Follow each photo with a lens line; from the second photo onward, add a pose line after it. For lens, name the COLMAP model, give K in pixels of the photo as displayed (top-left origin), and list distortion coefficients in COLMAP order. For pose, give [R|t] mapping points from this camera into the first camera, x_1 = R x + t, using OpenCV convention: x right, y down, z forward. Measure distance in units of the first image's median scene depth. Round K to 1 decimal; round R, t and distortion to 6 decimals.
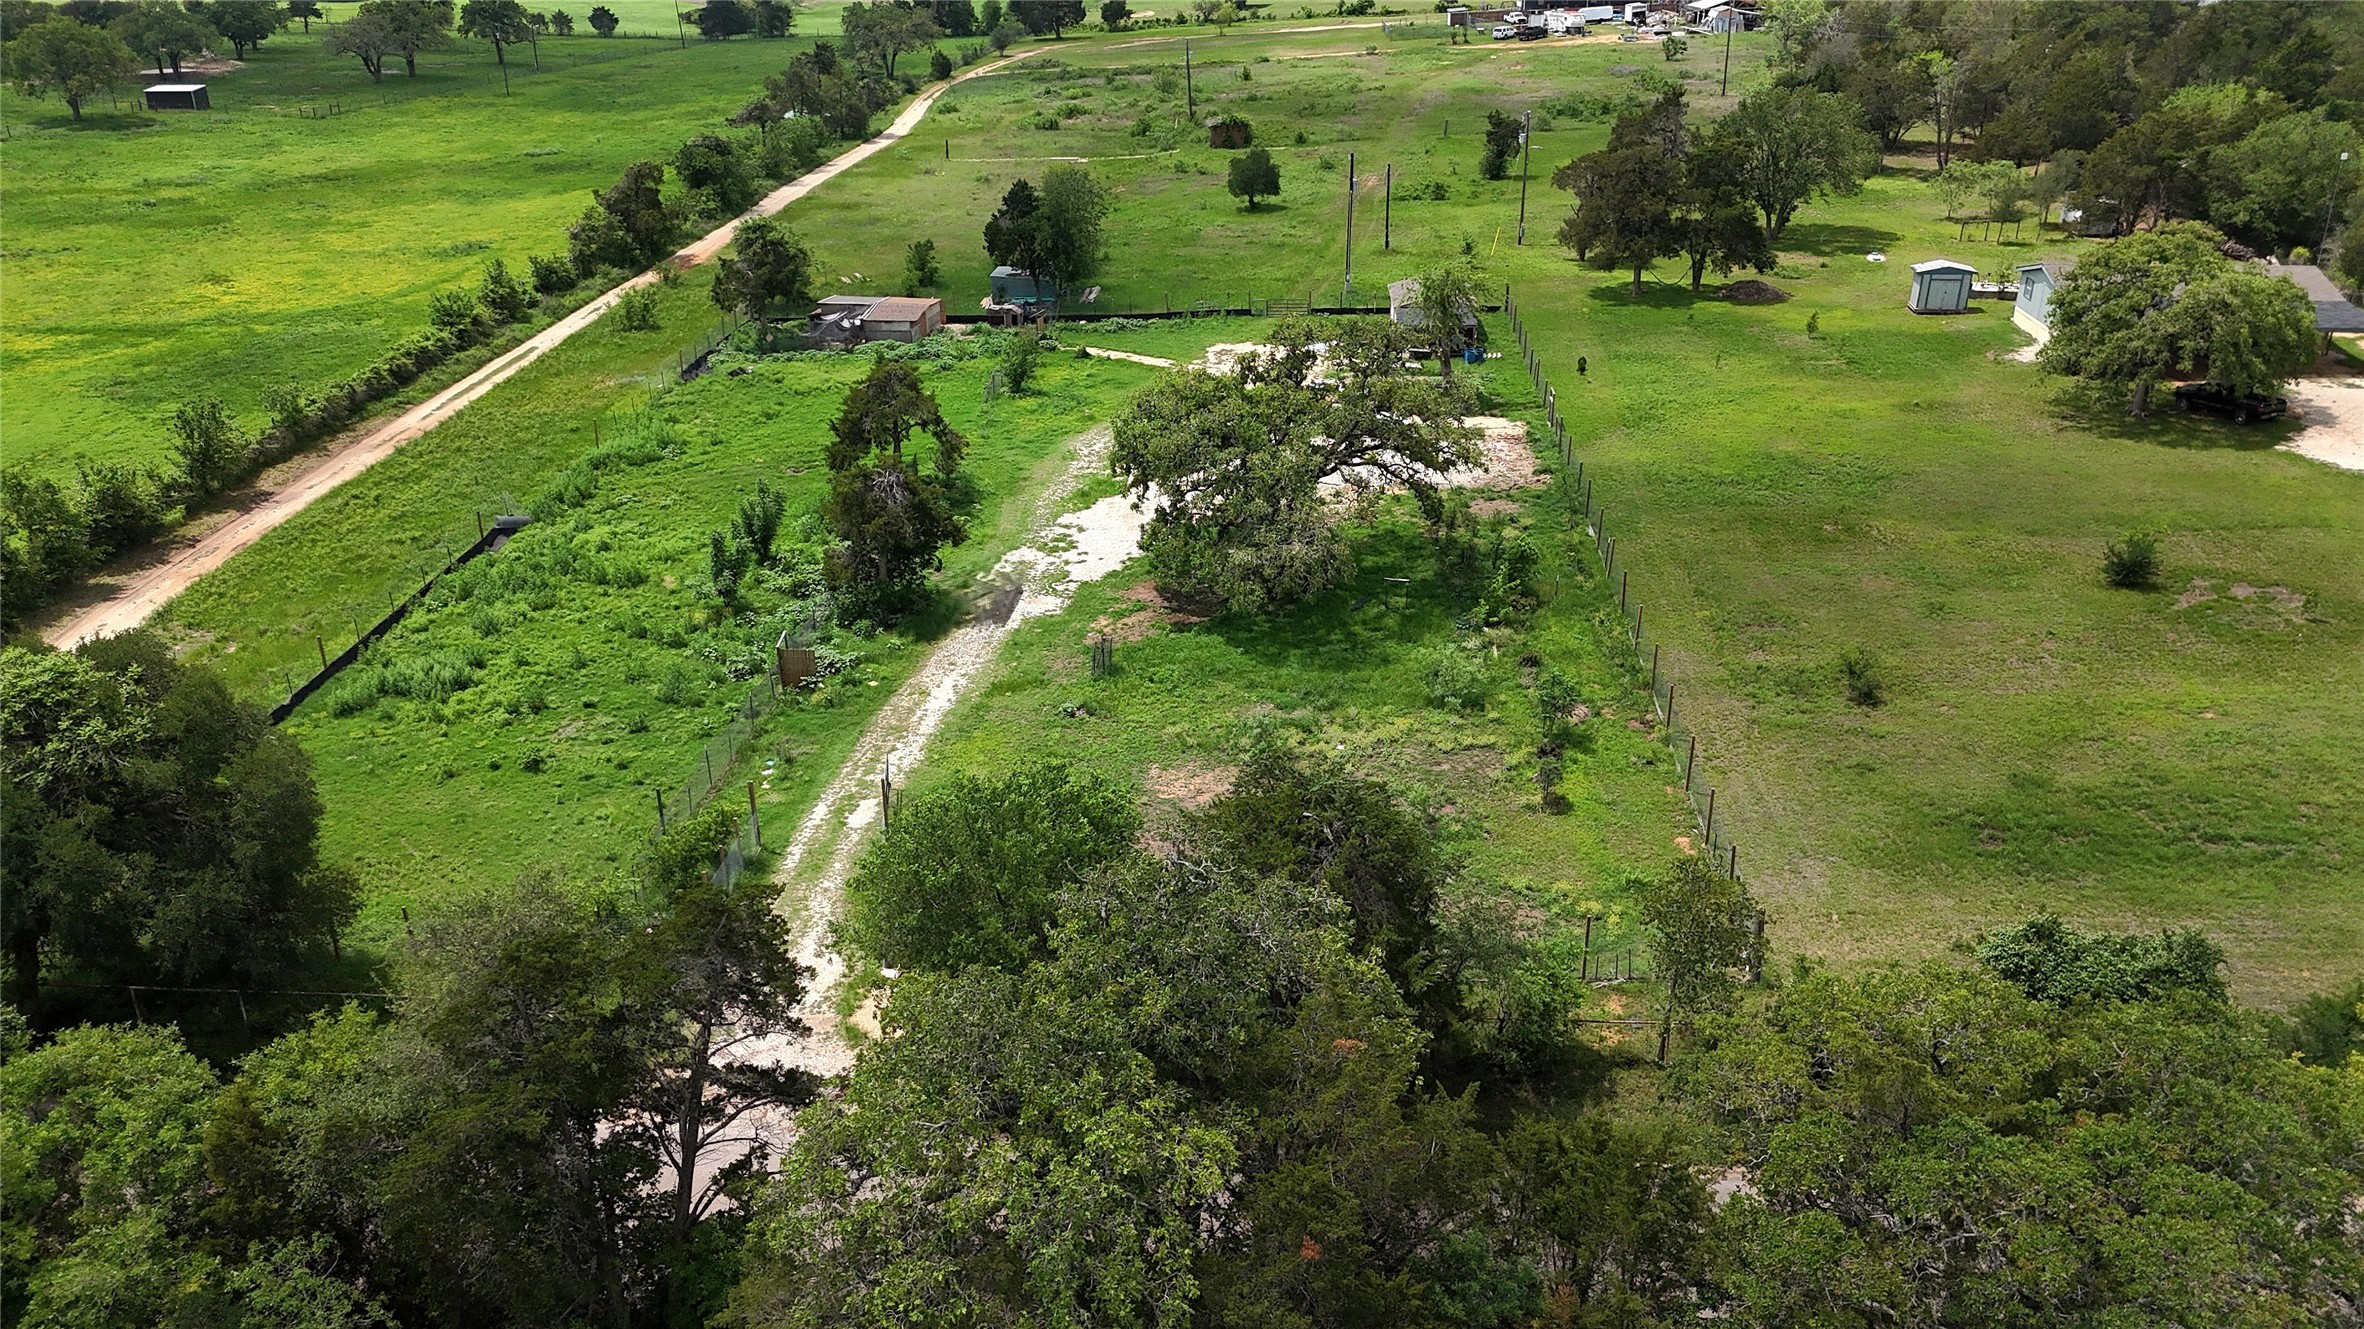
lens RADIAL K [[1750.9, 0, 1191.6], [0, 1750.9, 709.0], [0, 0, 1]] dist [0.057383, -0.043139]
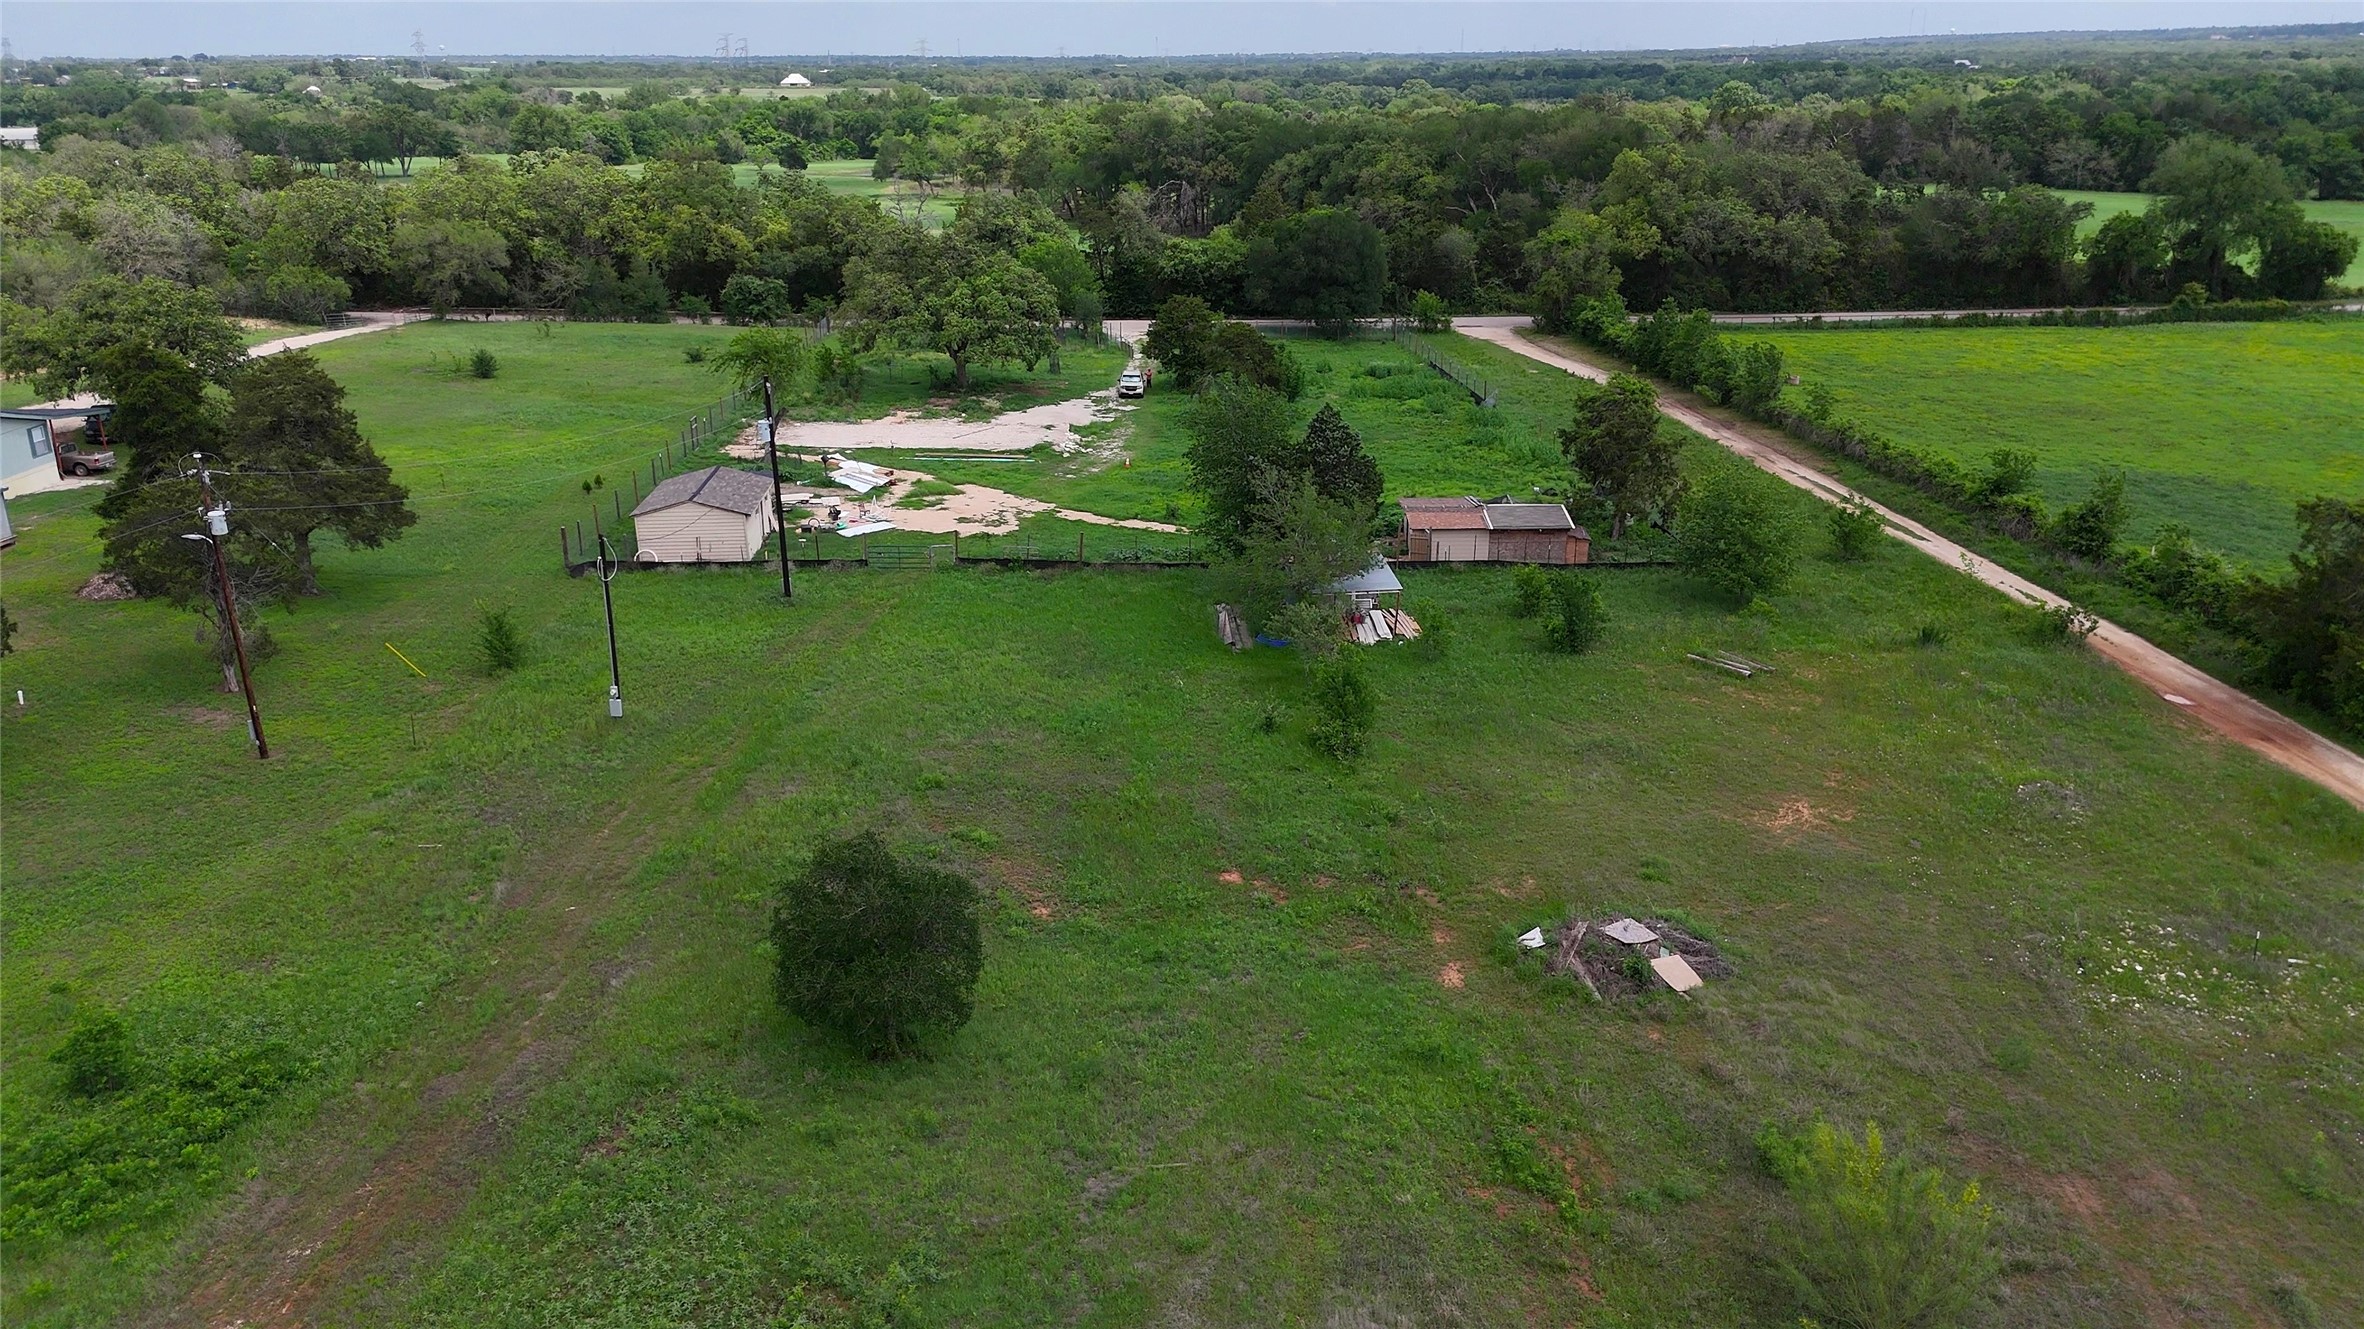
lens RADIAL K [[1746.6, 0, 1177.7], [0, 1746.6, 675.4], [0, 0, 1]] dist [0.077150, -0.073413]
pose [[-0.992869, 0.050453, -0.108006, 0.027469], [-0.038951, 0.718991, 0.693927, -0.737507], [0.112666, 0.693186, -0.711899, 1.692440]]
